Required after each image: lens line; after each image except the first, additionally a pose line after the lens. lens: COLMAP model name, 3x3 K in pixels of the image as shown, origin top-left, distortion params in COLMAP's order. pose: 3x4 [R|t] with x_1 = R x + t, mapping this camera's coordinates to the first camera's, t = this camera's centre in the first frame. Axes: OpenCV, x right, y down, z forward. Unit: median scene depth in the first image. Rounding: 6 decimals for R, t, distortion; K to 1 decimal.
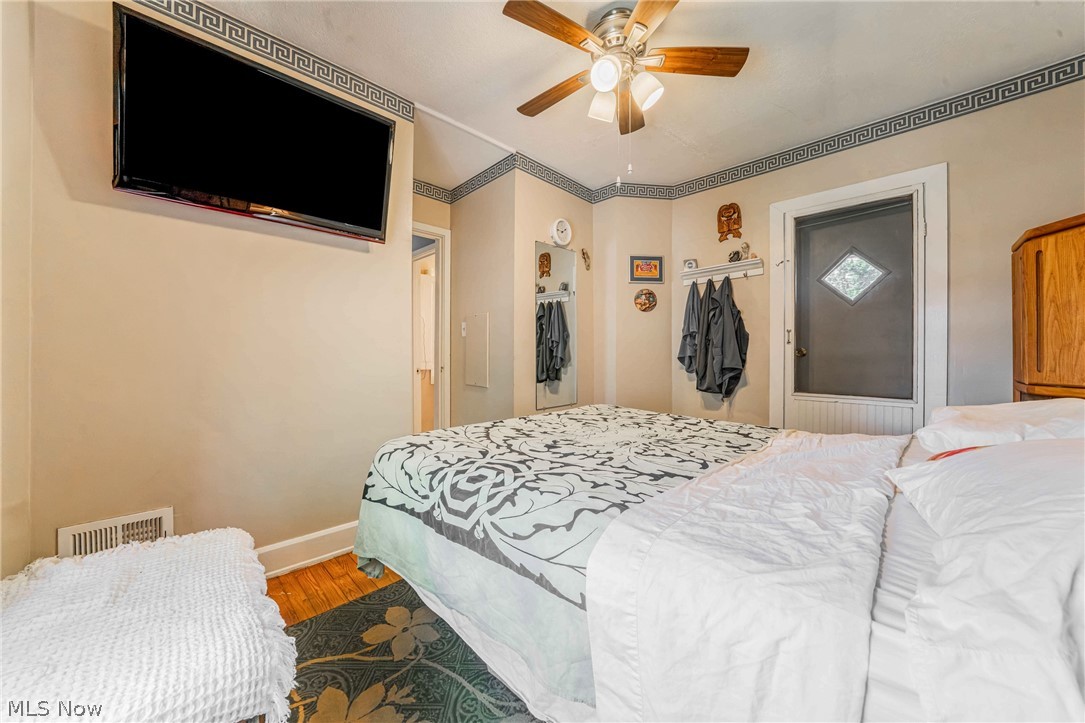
lens RADIAL K [[385.9, 0, 542.5], [0, 385.9, 361.5], [0, 0, 1]] dist [-0.000500, 0.000000]
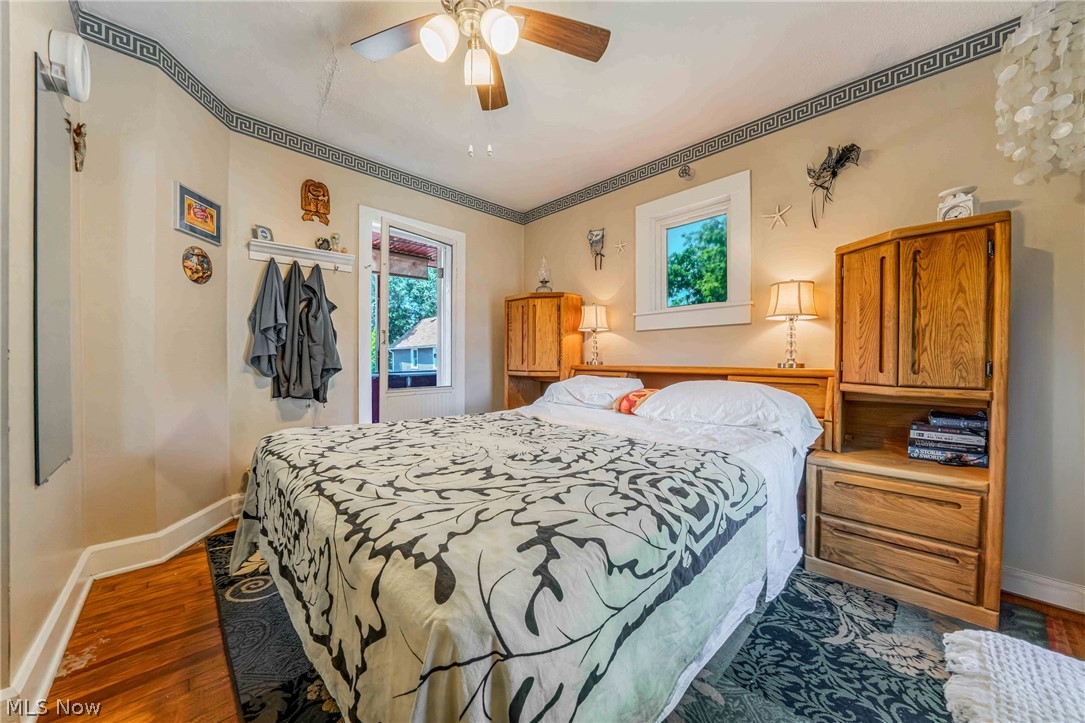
lens RADIAL K [[384.7, 0, 542.5], [0, 384.7, 361.5], [0, 0, 1]] dist [-0.000197, 0.000010]
pose [[0.007491, -0.011963, 0.999900, -0.391222], [0.012126, 0.999856, 0.011872, -0.003640], [-0.999898, 0.012036, 0.007635, 0.484073]]
